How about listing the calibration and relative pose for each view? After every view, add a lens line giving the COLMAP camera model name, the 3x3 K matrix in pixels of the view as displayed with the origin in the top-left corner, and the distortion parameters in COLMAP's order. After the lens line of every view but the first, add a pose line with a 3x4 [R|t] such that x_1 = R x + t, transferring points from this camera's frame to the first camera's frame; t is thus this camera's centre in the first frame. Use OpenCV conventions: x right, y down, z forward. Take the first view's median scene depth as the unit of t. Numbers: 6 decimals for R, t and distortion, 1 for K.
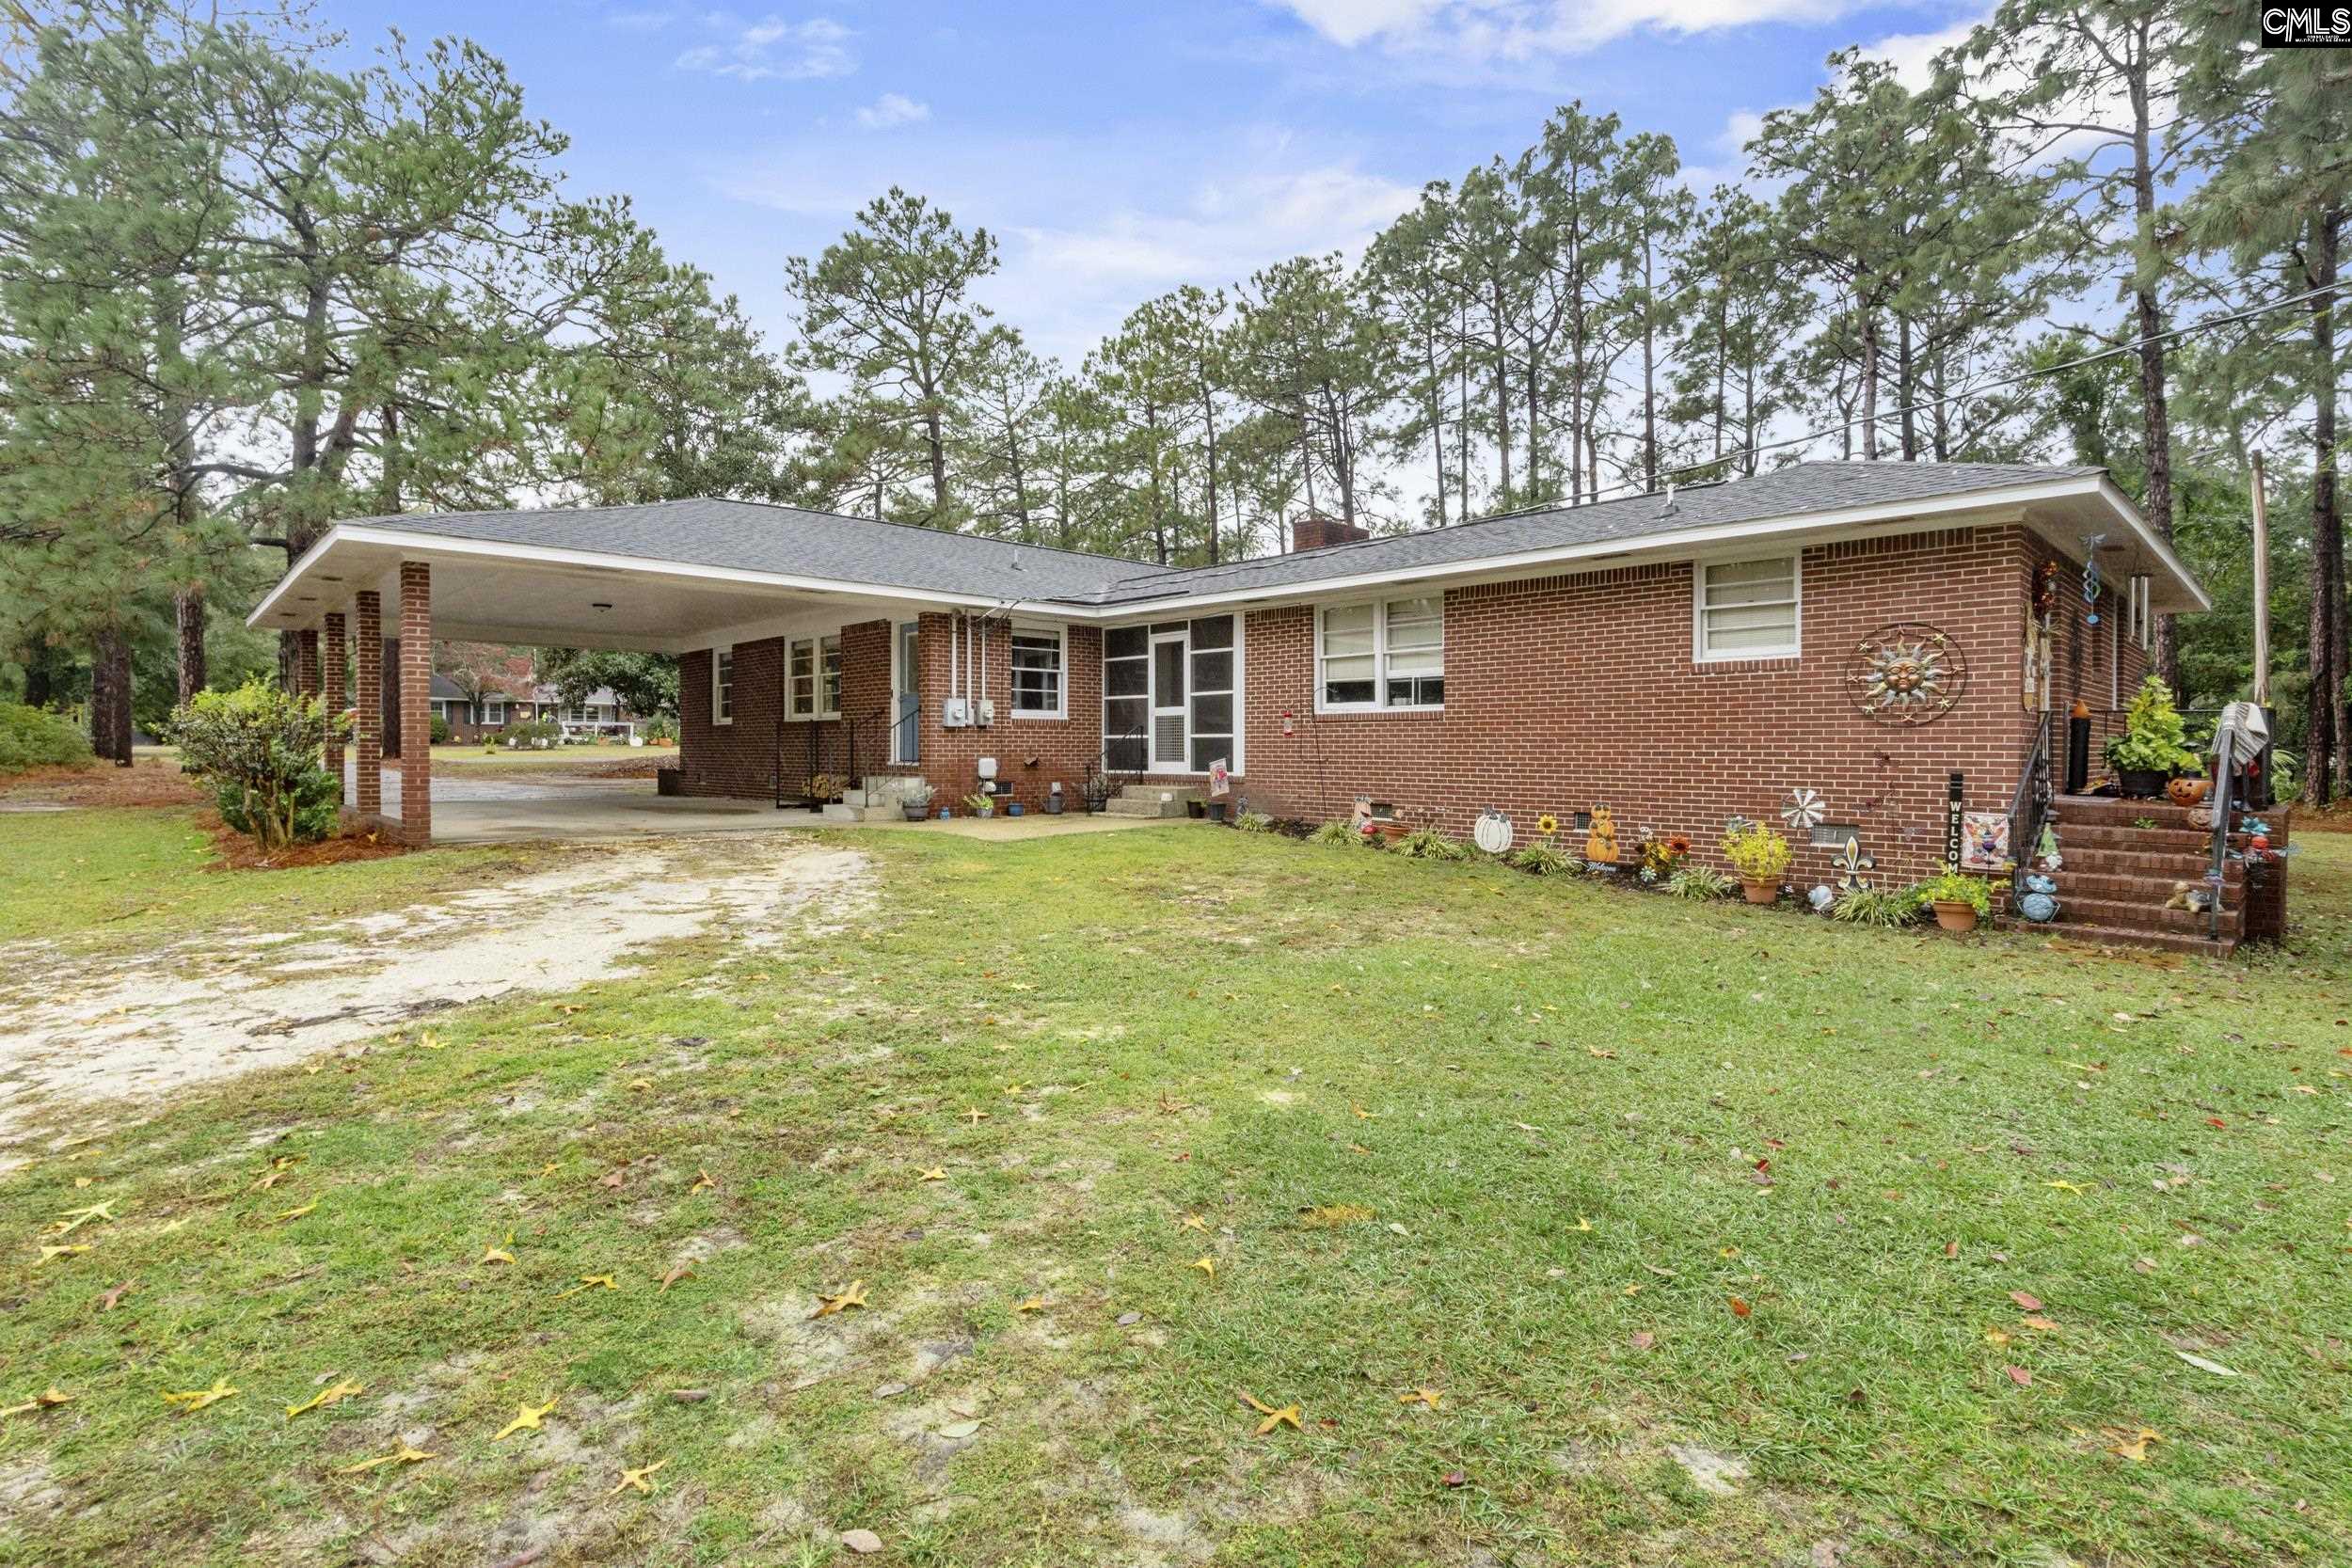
lens RADIAL K [[1091.1, 0, 1186.3], [0, 1091.1, 767.0], [0, 0, 1]] dist [-0.007031, 0.001523]
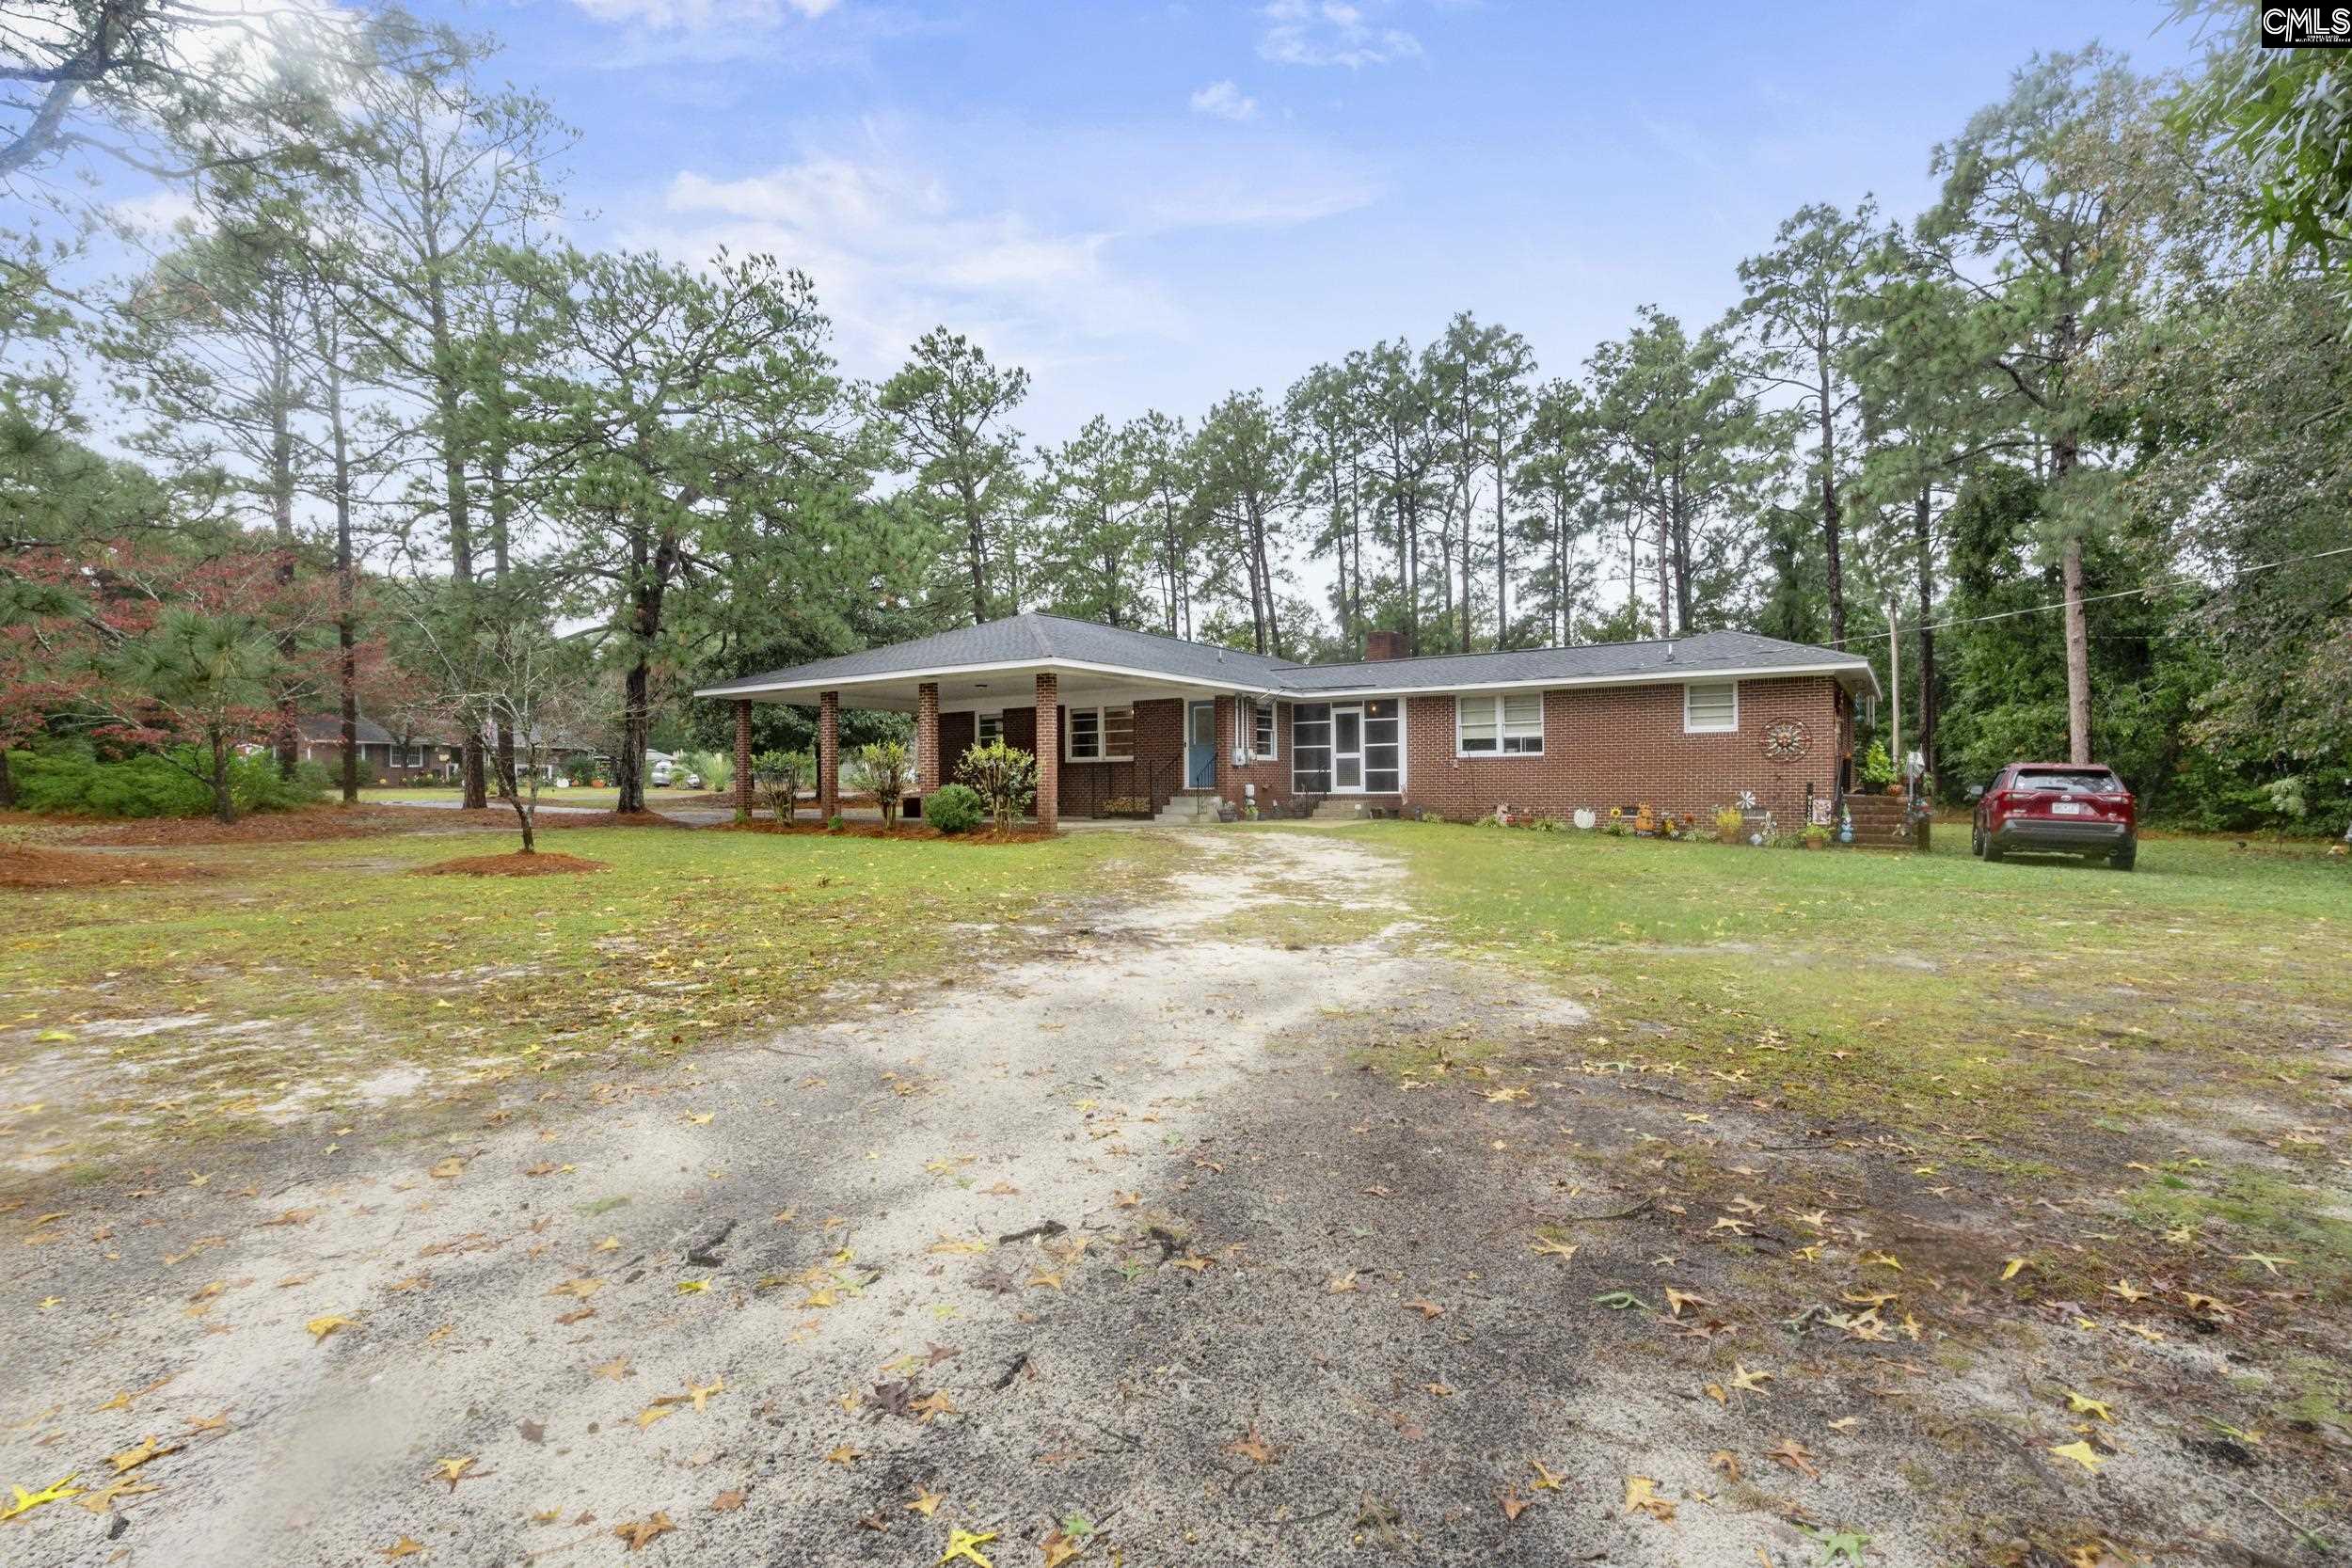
lens RADIAL K [[1091.1, 0, 1166.1], [0, 1091.1, 791.7], [0, 0, 1]] dist [-0.007031, 0.001523]
pose [[0.979096, -0.008438, 0.203226, -0.692706], [0.011226, 0.999858, -0.012566, 0.023632], [-0.203091, 0.014584, 0.979051, -0.620761]]
